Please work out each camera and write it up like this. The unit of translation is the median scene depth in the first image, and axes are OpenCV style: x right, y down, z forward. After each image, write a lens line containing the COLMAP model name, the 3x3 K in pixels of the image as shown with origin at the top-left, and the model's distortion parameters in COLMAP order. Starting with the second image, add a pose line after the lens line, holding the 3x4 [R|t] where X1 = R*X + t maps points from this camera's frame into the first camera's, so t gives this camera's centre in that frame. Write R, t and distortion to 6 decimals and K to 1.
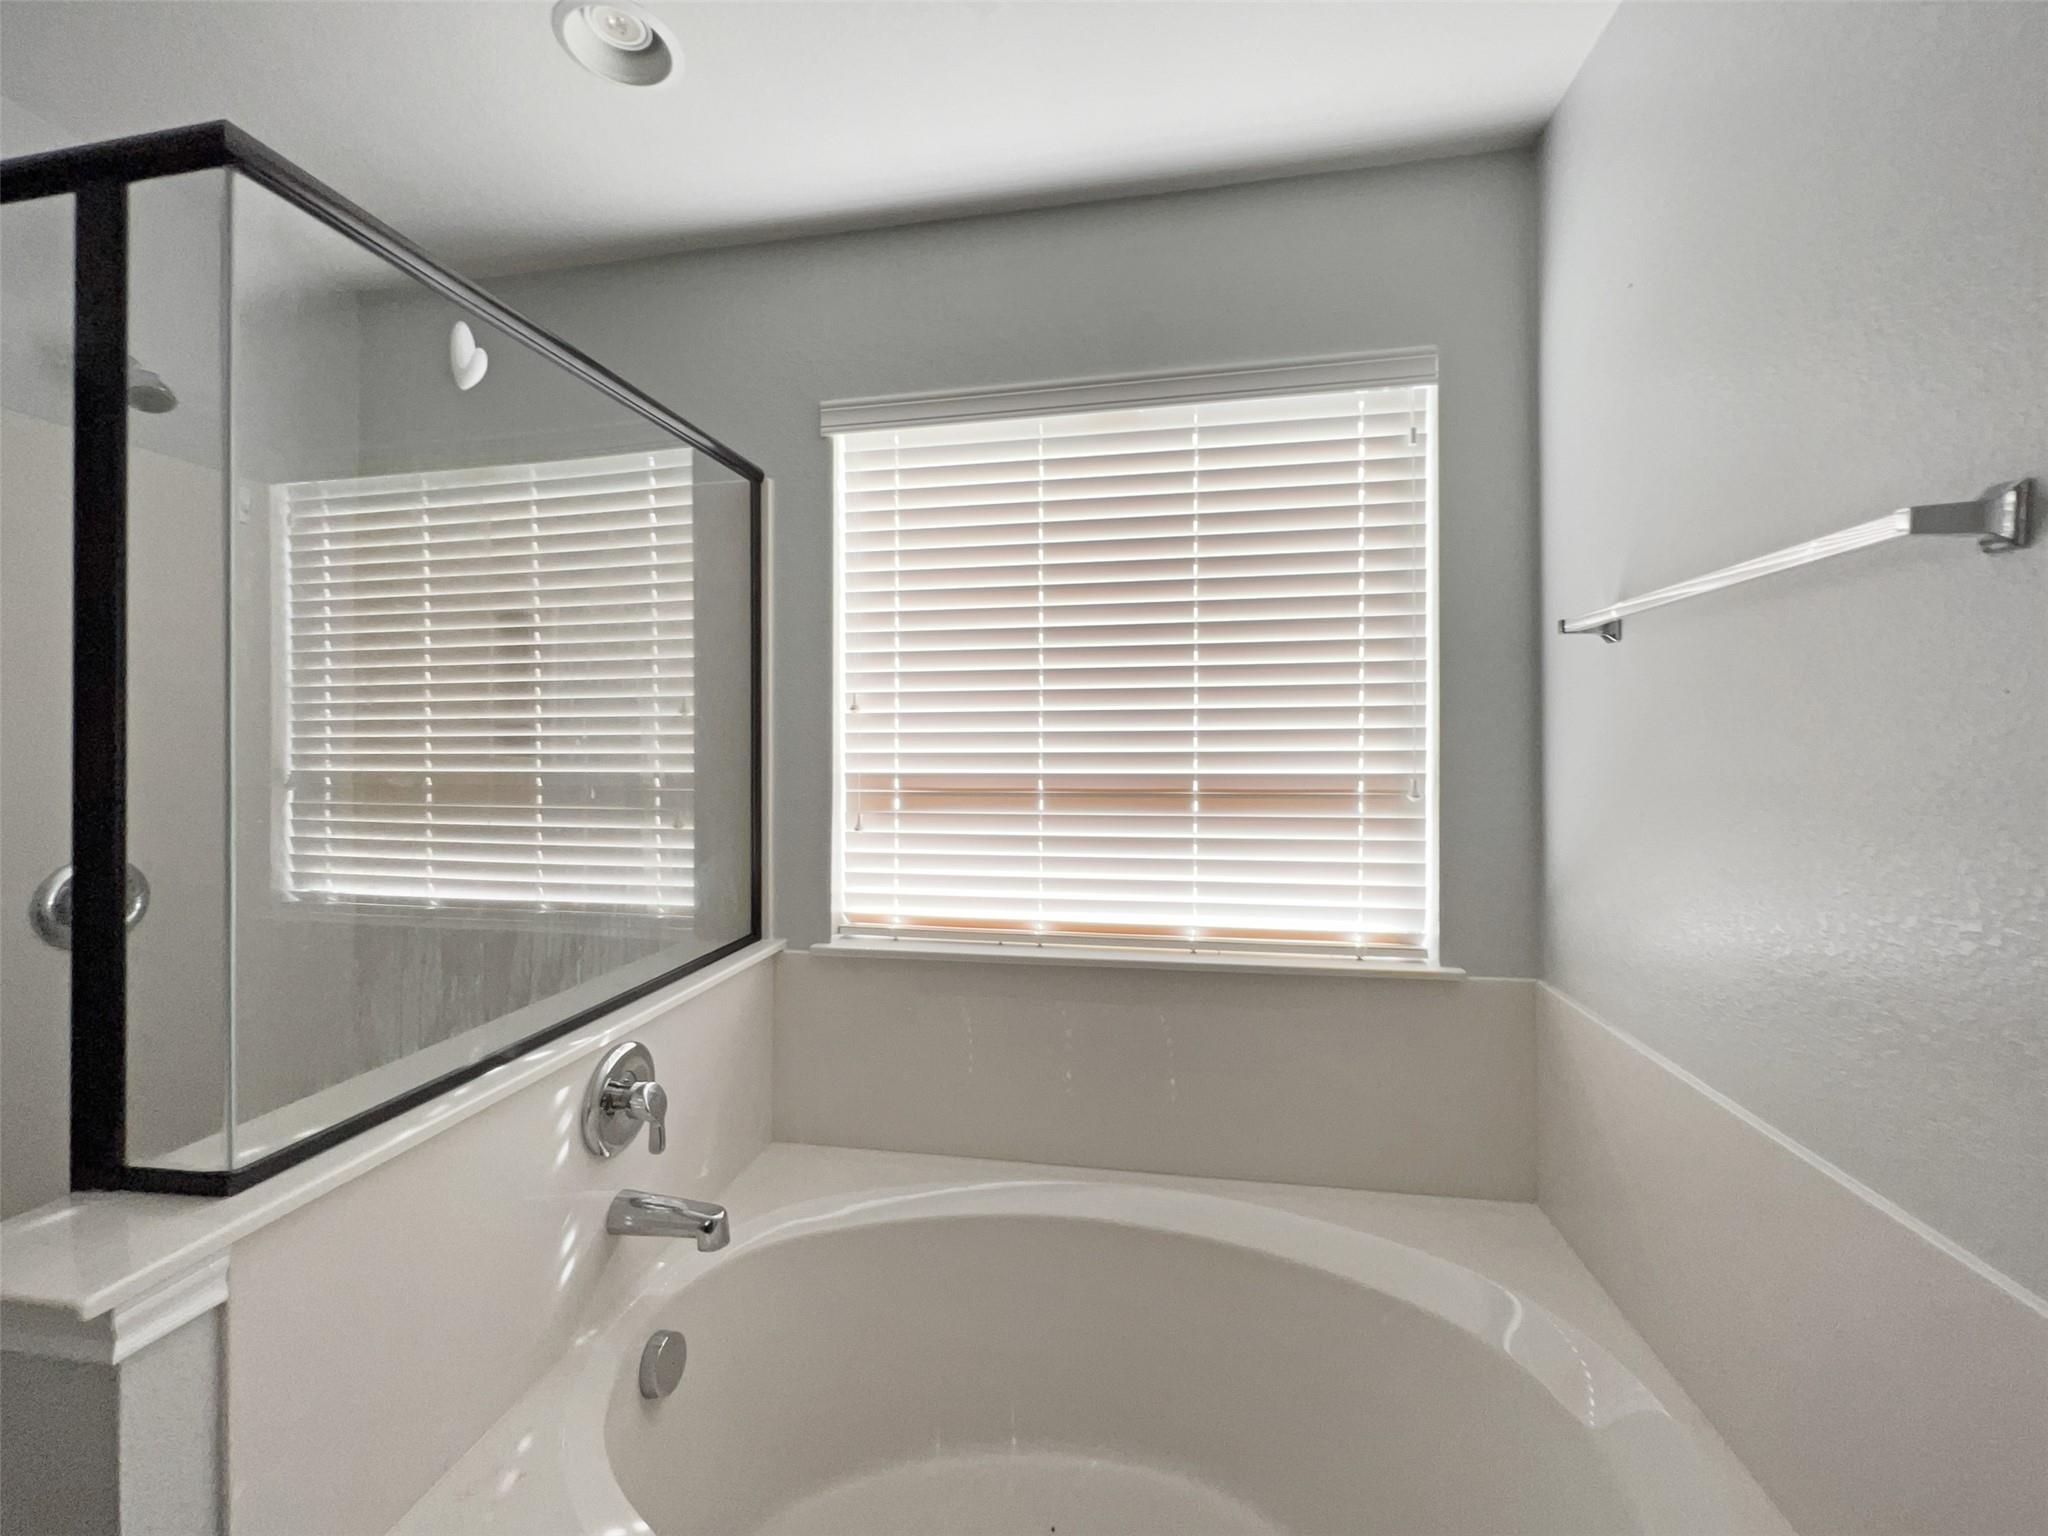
lens RADIAL K [[846.8, 0, 1024.0], [0, 846.8, 768.0], [0, 0, 1]] dist [-0.000774, 0.000424]
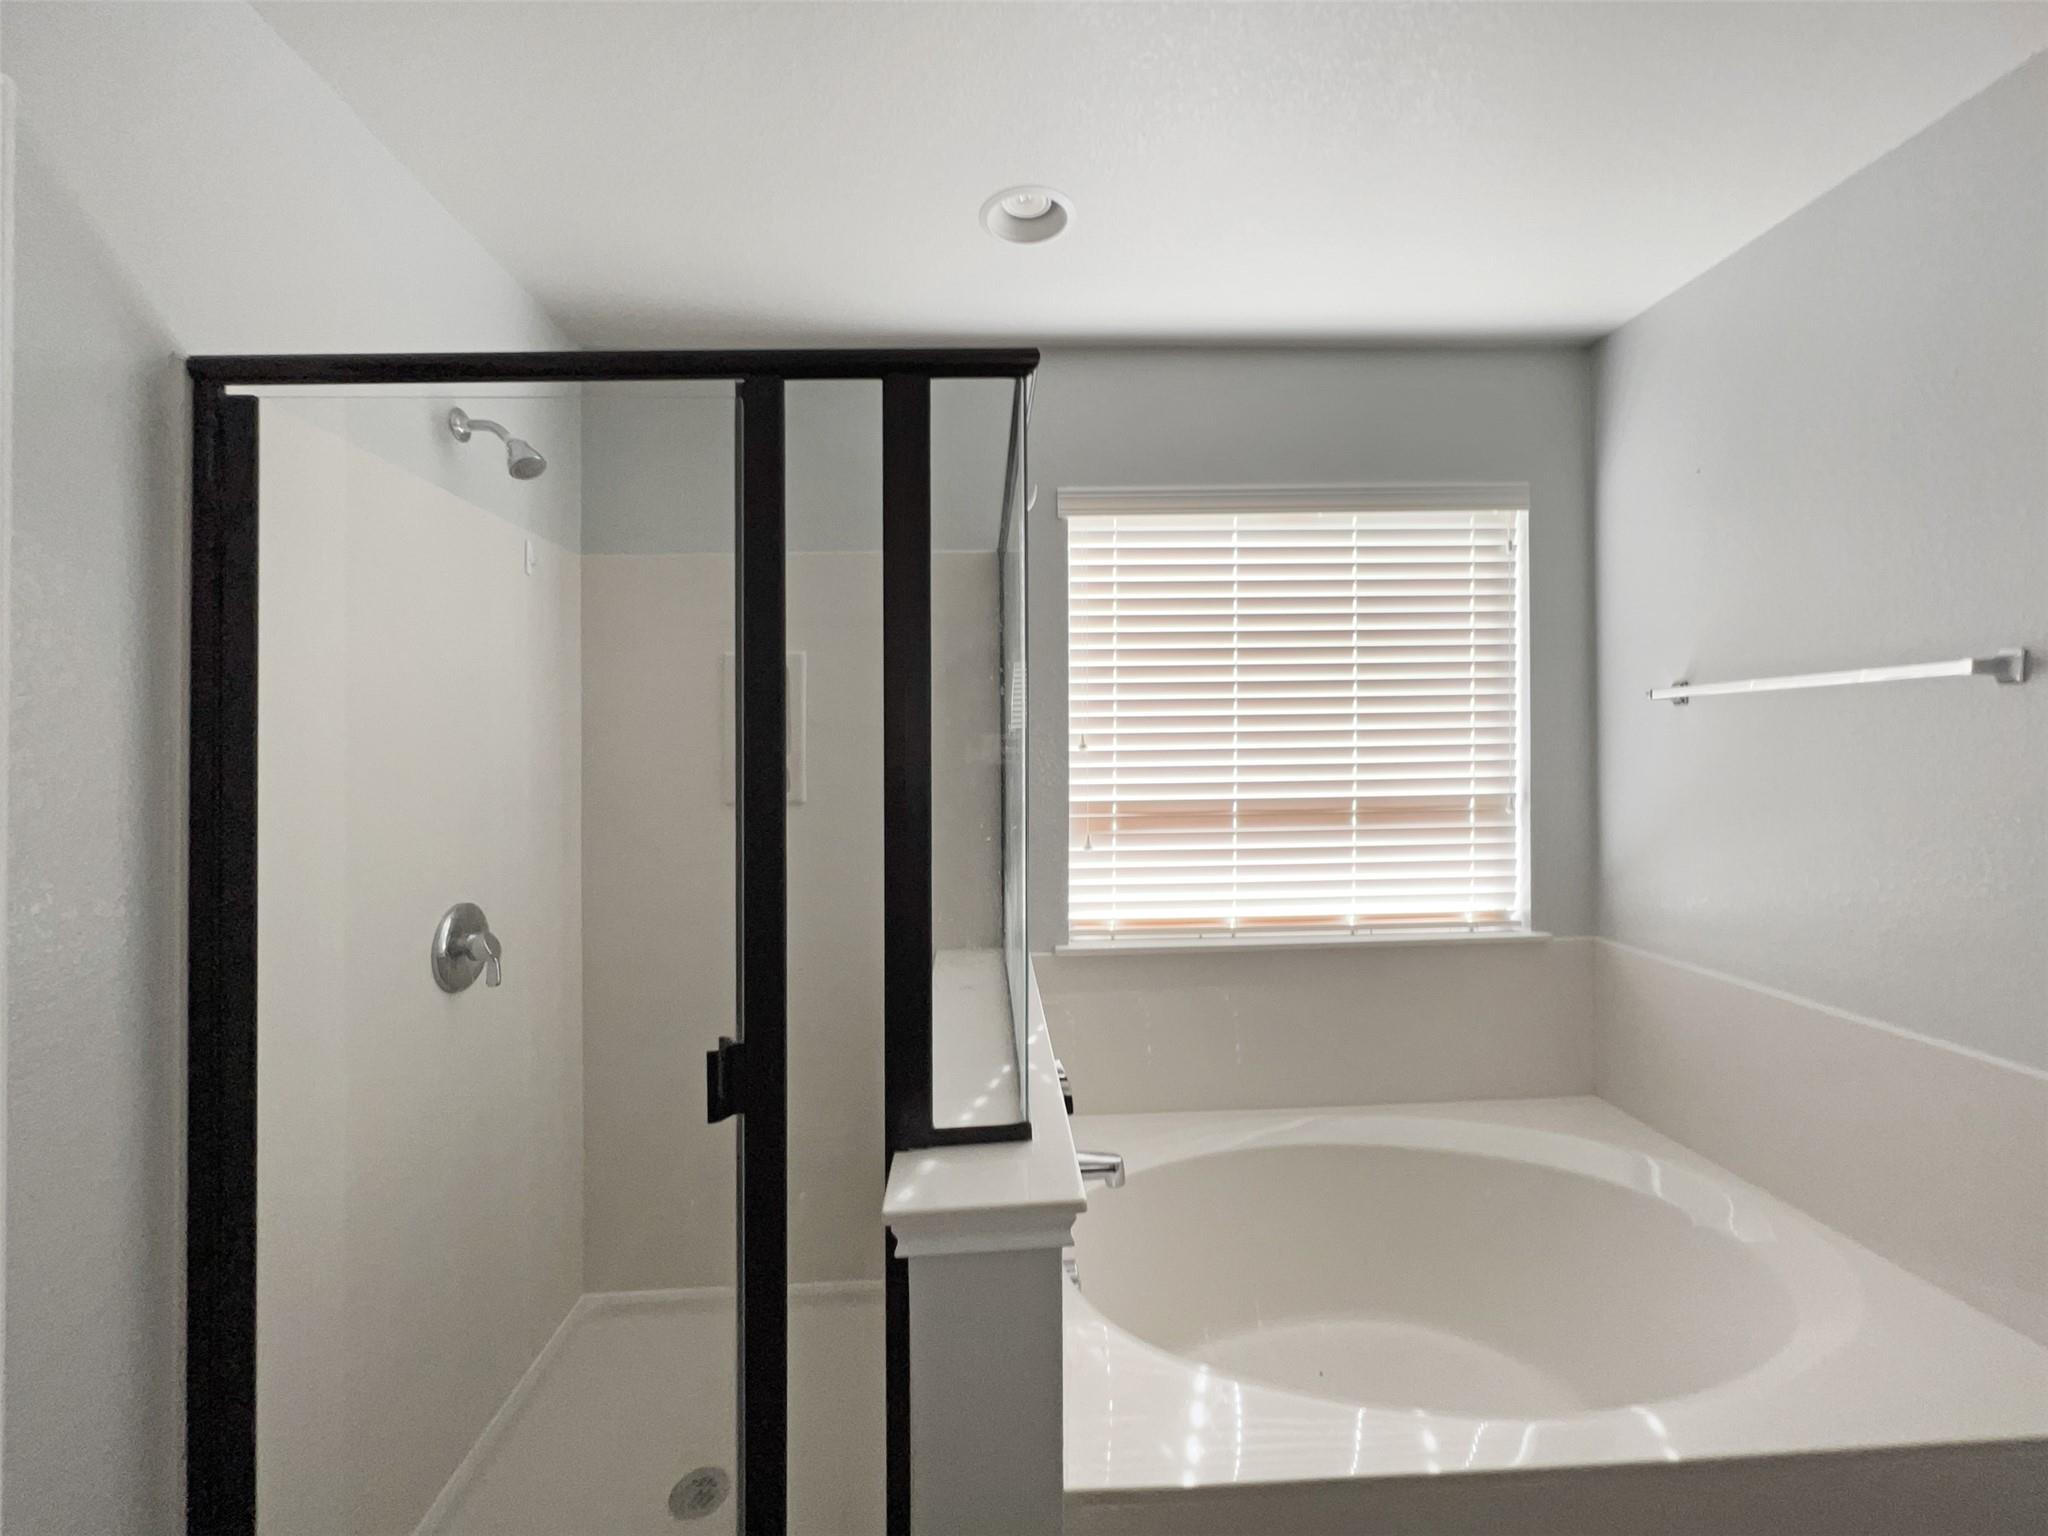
lens RADIAL K [[846.9, 0, 1016.4], [0, 846.9, 780.2], [0, 0, 1]] dist [-0.000100, 0.000659]
pose [[0.974744, -0.019202, 0.222497, -0.598477], [0.017680, 0.999805, 0.008828, -0.038769], [-0.222623, -0.004671, 0.974893, -0.150737]]
